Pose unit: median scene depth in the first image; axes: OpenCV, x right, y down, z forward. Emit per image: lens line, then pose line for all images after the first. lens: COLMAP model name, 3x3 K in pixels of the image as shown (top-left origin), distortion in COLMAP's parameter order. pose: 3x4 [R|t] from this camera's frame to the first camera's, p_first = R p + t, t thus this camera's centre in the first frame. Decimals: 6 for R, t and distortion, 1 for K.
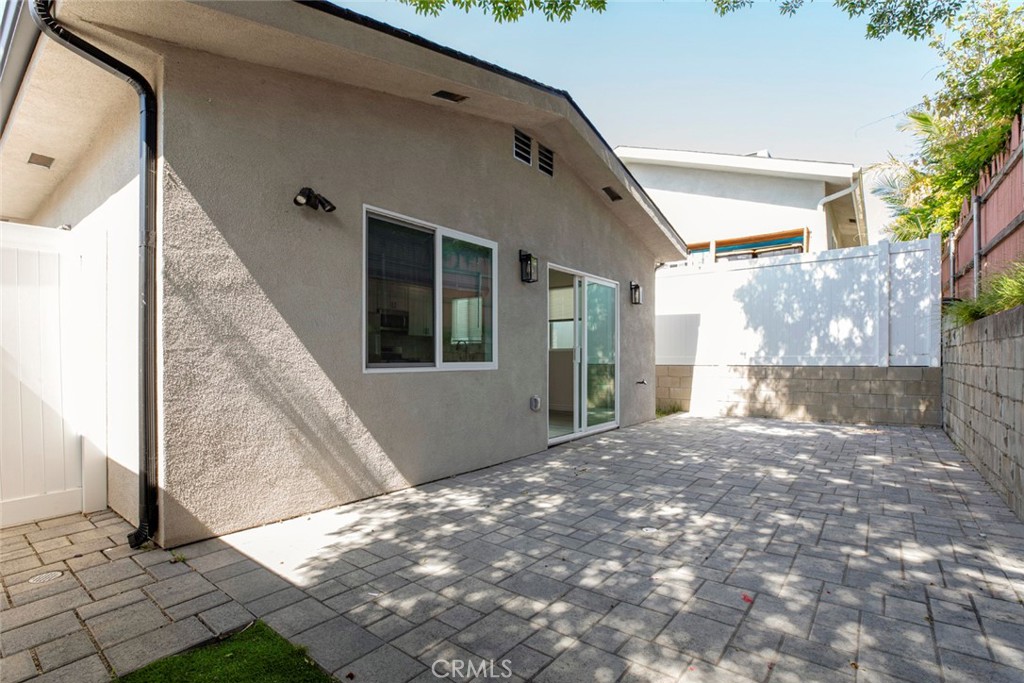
lens RADIAL K [[468.2, 0, 503.9], [0, 468.2, 359.0], [0, 0, 1]] dist [-0.000490, 0.001423]
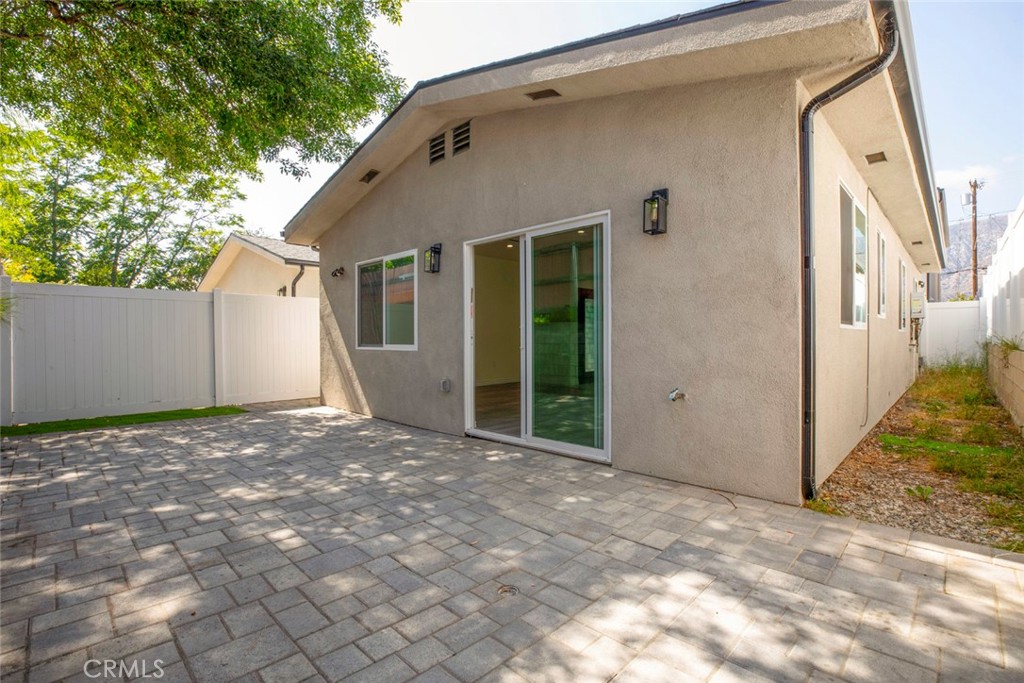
lens RADIAL K [[468.2, 0, 517.3], [0, 468.2, 339.8], [0, 0, 1]] dist [-0.000490, 0.001423]
pose [[-0.101348, 0.004184, -0.994842, 1.222483], [0.004881, 0.999981, 0.003708, -0.010367], [0.994839, -0.004480, -0.101366, 1.420961]]
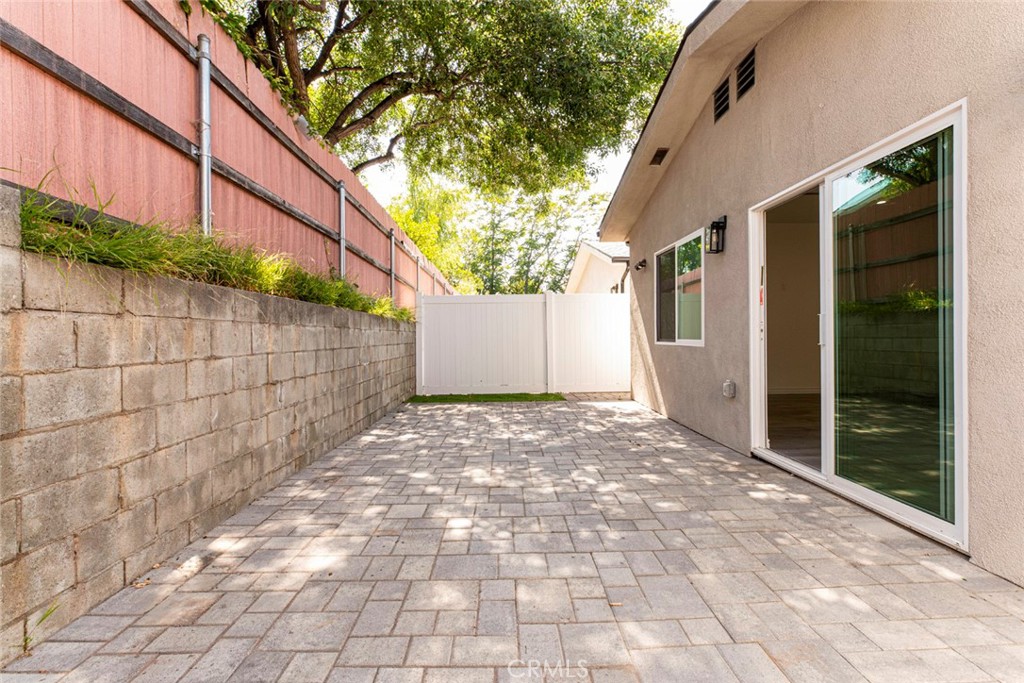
lens RADIAL K [[468.2, 0, 514.5], [0, 468.2, 340.5], [0, 0, 1]] dist [-0.000490, 0.001423]
pose [[-0.764009, 0.018025, -0.644954, 1.021030], [0.014146, 0.999837, 0.011186, -0.009787], [0.645051, -0.000578, -0.764140, 1.566880]]
